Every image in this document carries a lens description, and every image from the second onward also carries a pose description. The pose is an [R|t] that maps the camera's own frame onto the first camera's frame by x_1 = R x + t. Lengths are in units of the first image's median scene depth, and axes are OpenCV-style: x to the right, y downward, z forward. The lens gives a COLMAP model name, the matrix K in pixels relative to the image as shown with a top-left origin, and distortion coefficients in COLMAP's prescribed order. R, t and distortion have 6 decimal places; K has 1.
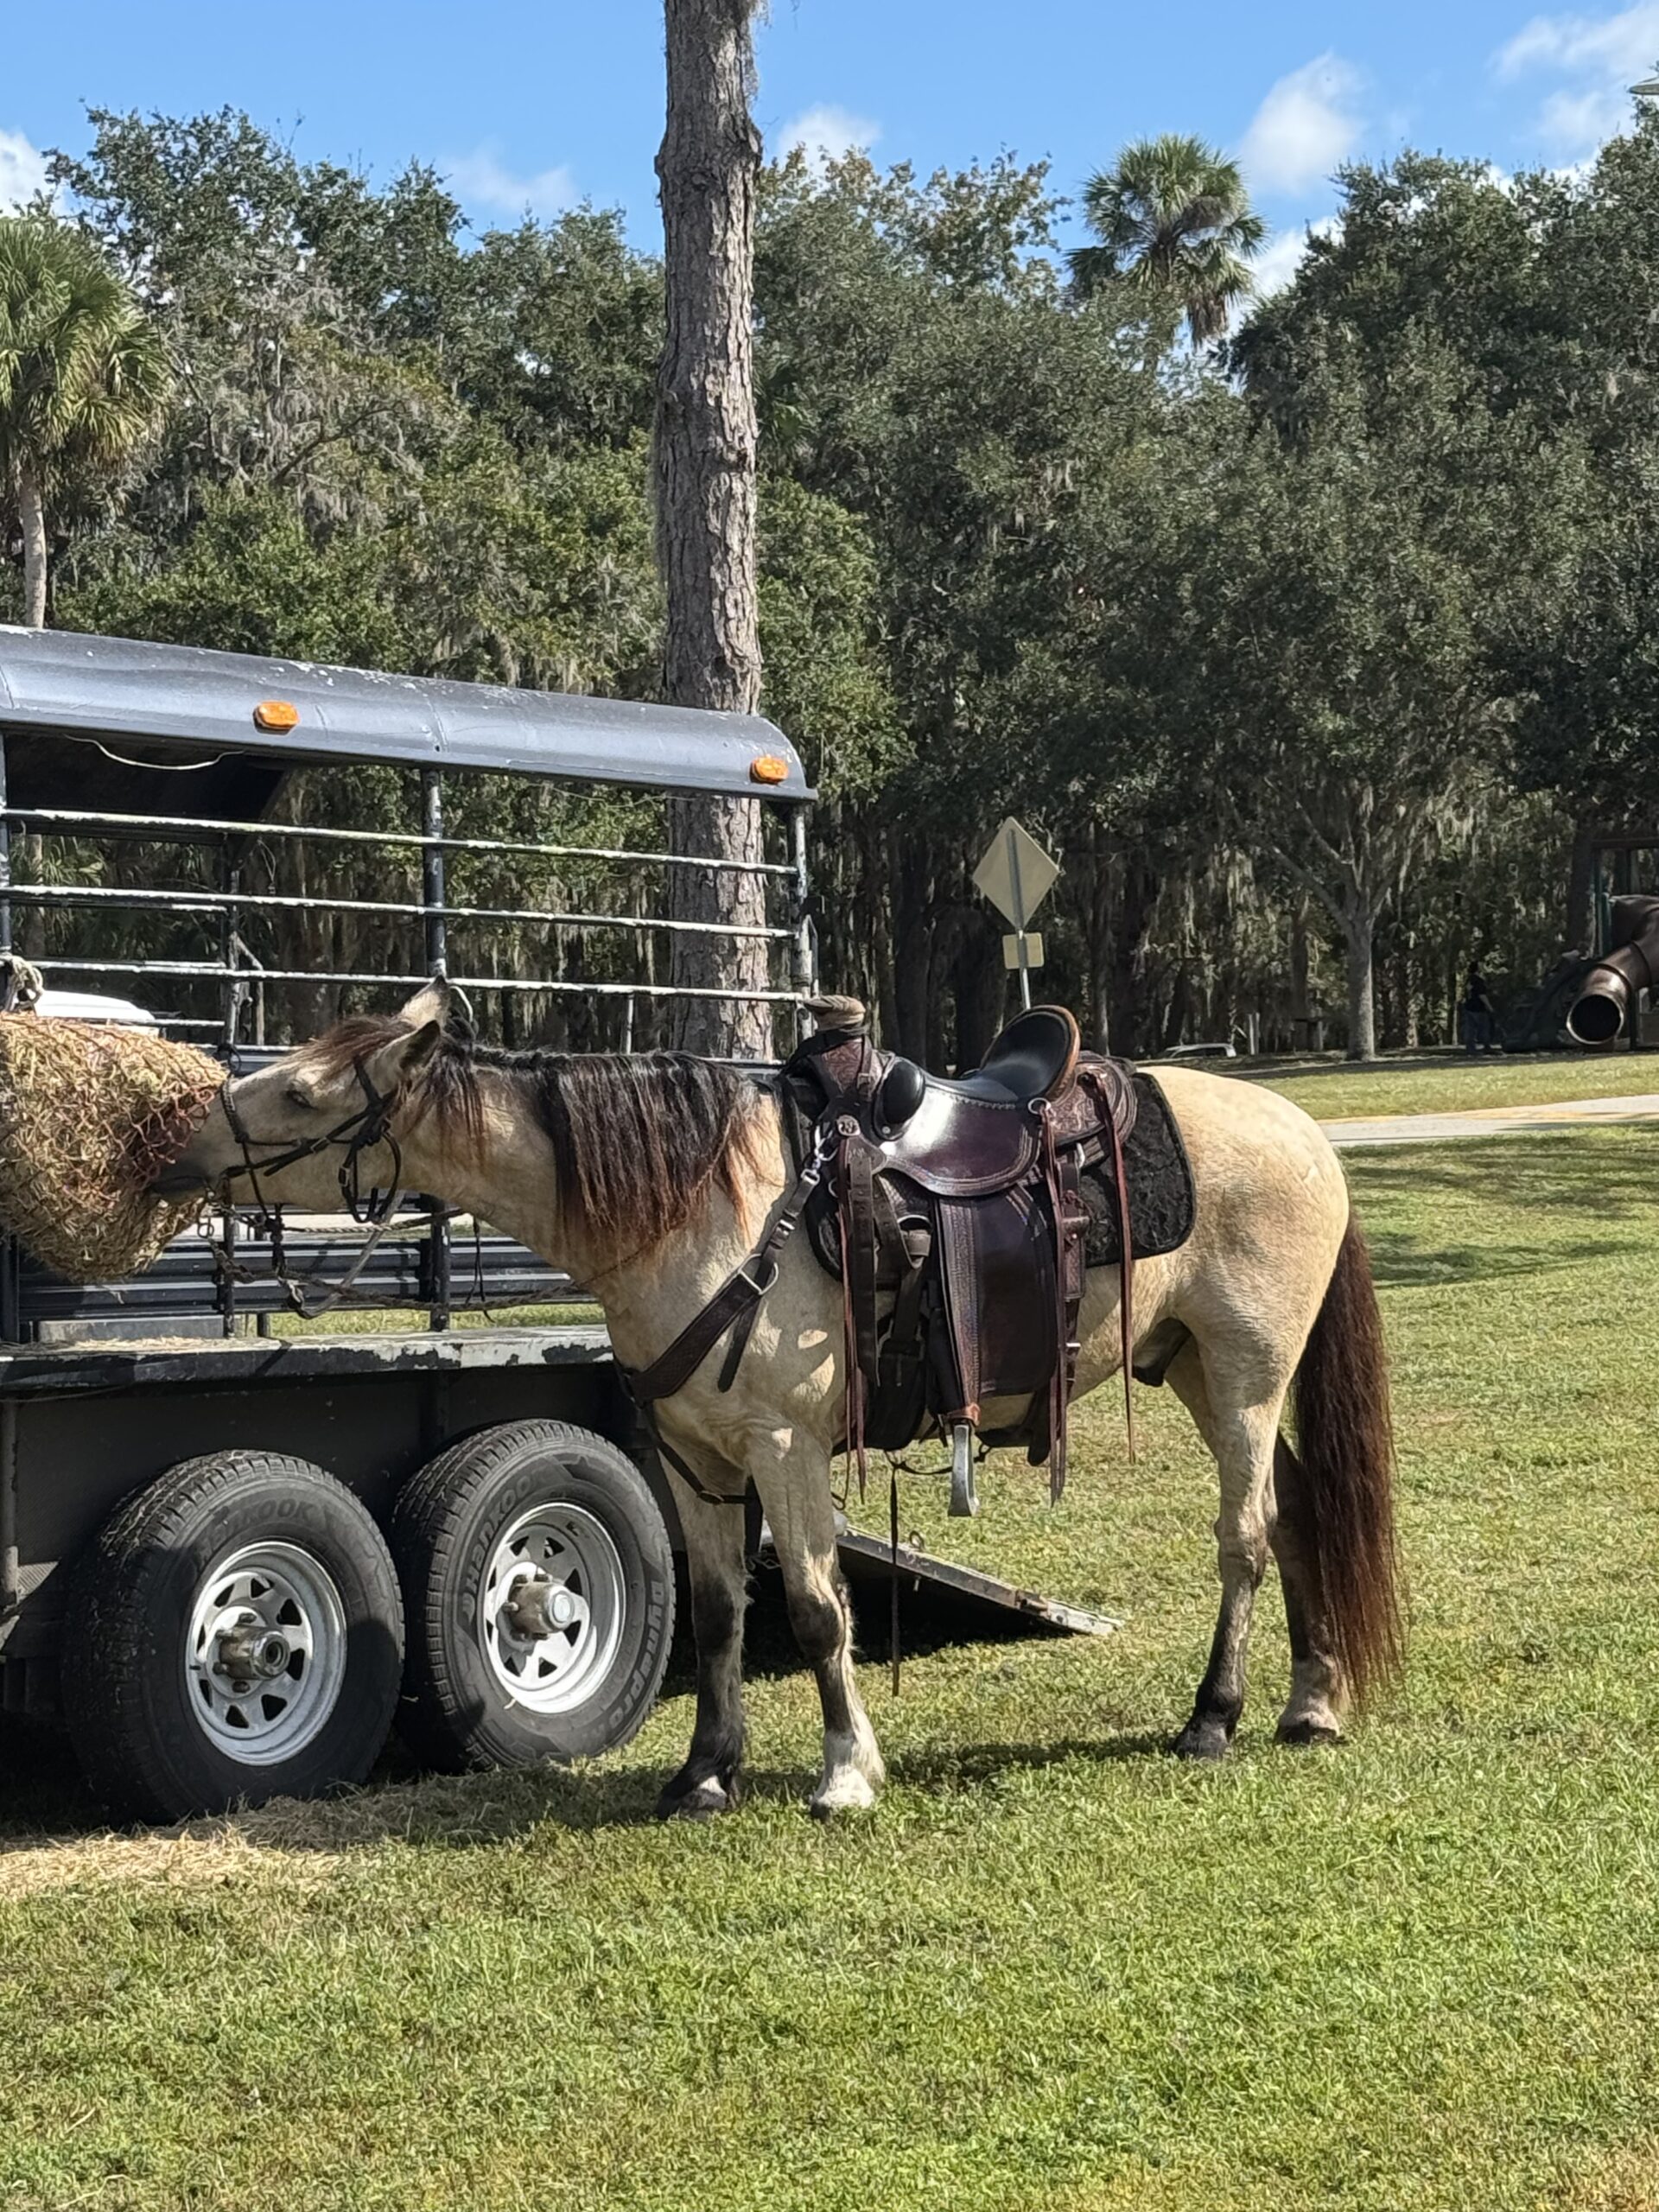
lens RADIAL K [[5129.4, 0, 827.7], [0, 5129.4, 1097.7], [0, 0, 1]] dist [0.222577, 0.000000]
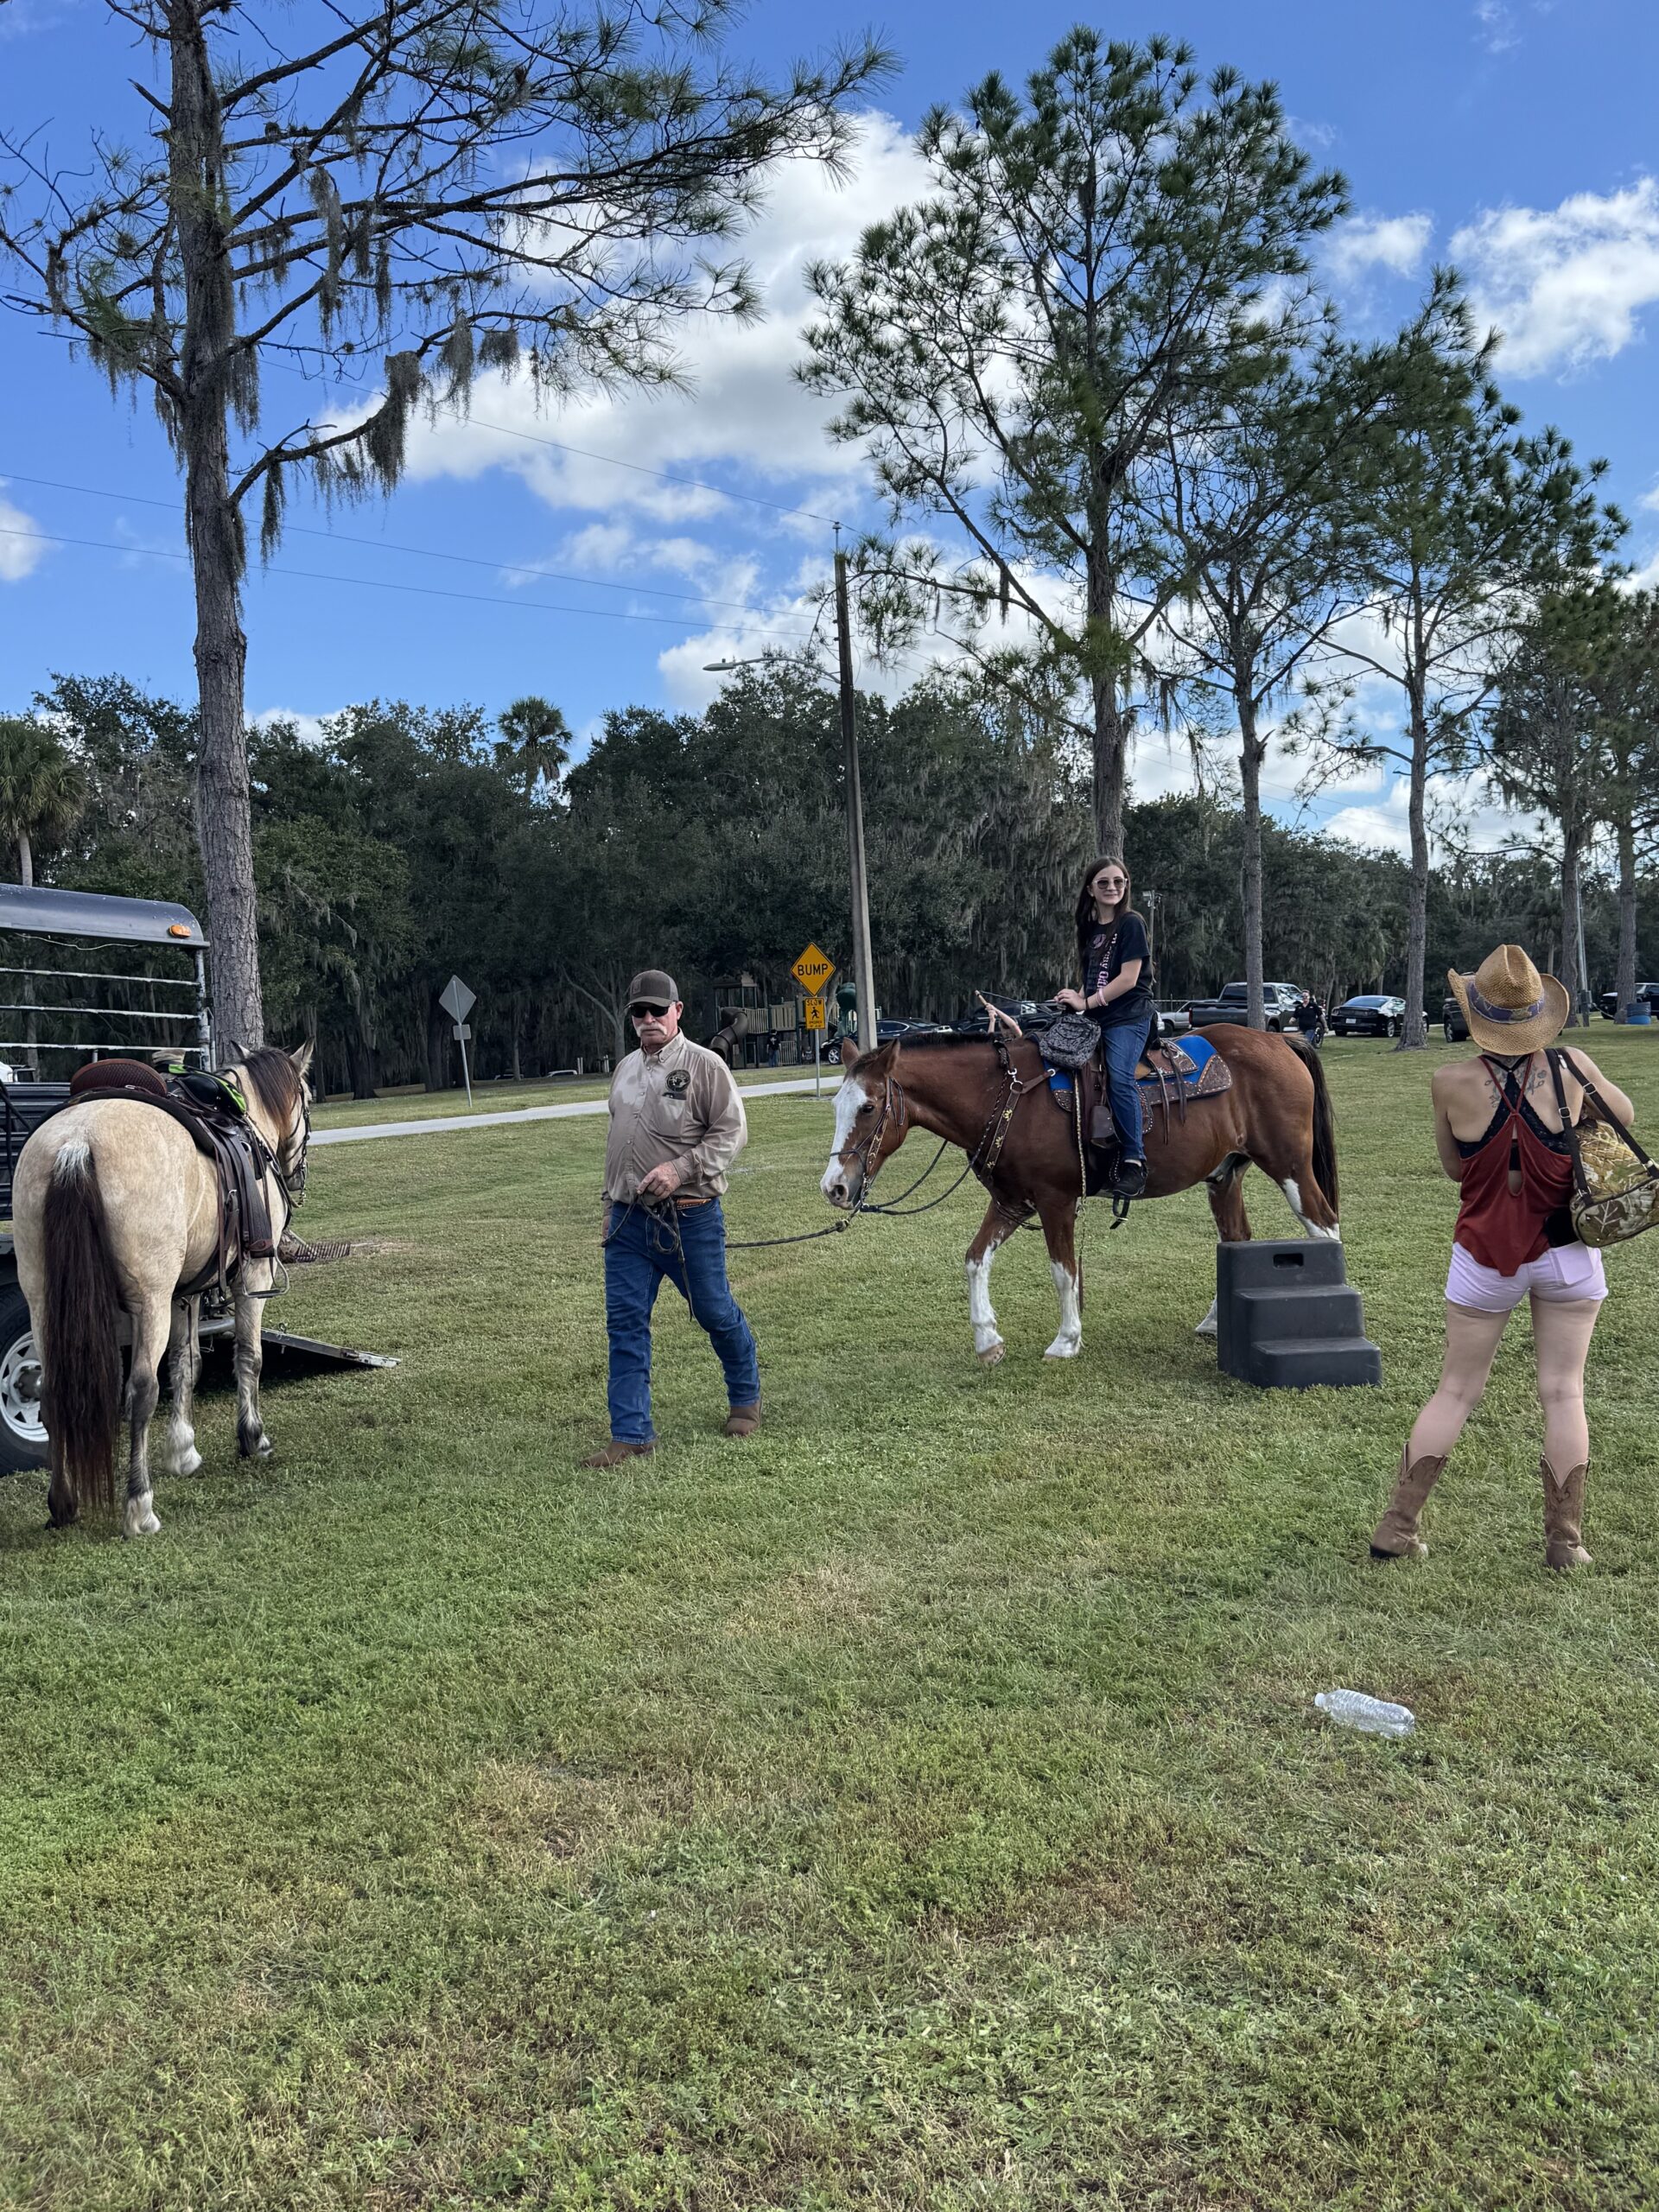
lens RADIAL K [[2081.9, 0, 833.1], [0, 2081.9, 1110.5], [0, 0, 1]] dist [0.004594, 0.000000]
pose [[0.979796, -0.020545, 0.198941, 0.010017], [0.018796, 0.999766, 0.010677, -0.000141], [-0.199113, -0.006722, 0.979953, 0.027607]]
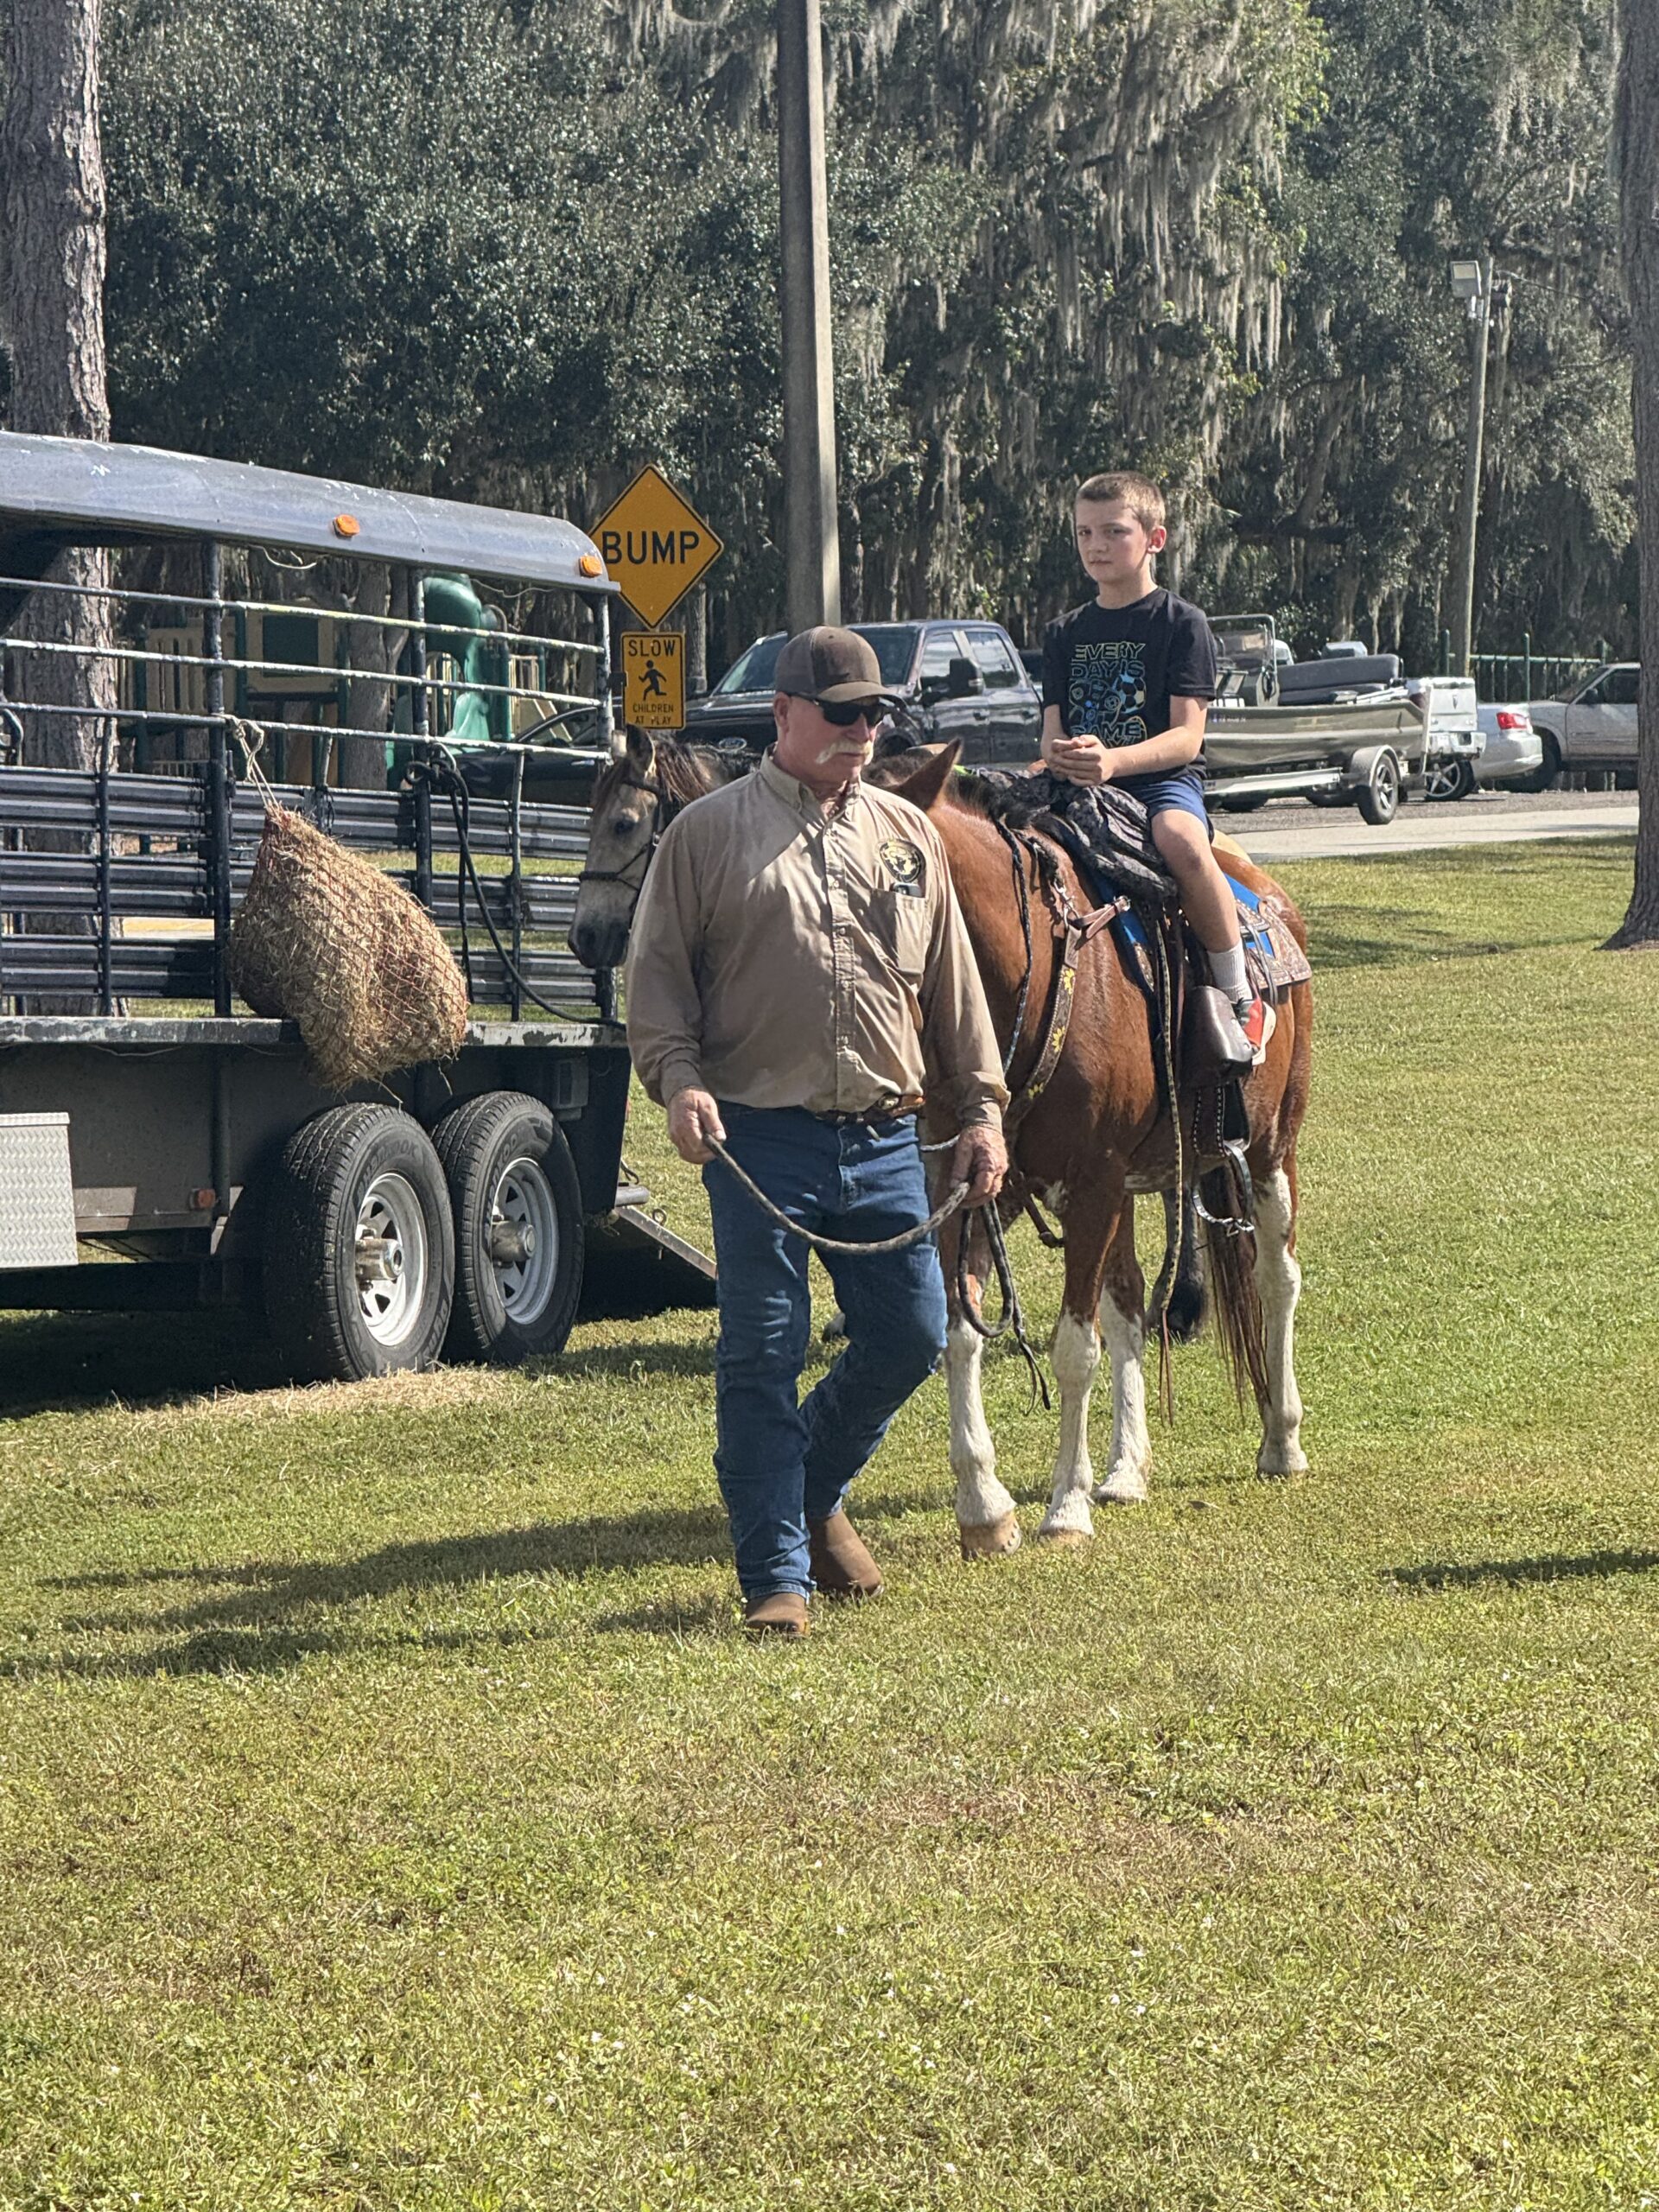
lens RADIAL K [[8381.3, 0, 828.8], [0, 8381.3, 1106.3], [0, 0, 1]] dist [0.335811, 0.000000]
pose [[0.957276, 0.002750, 0.289164, -0.074349], [-0.008232, 0.999809, 0.017744, 0.003836], [-0.289060, -0.019366, 0.957115, -0.126948]]
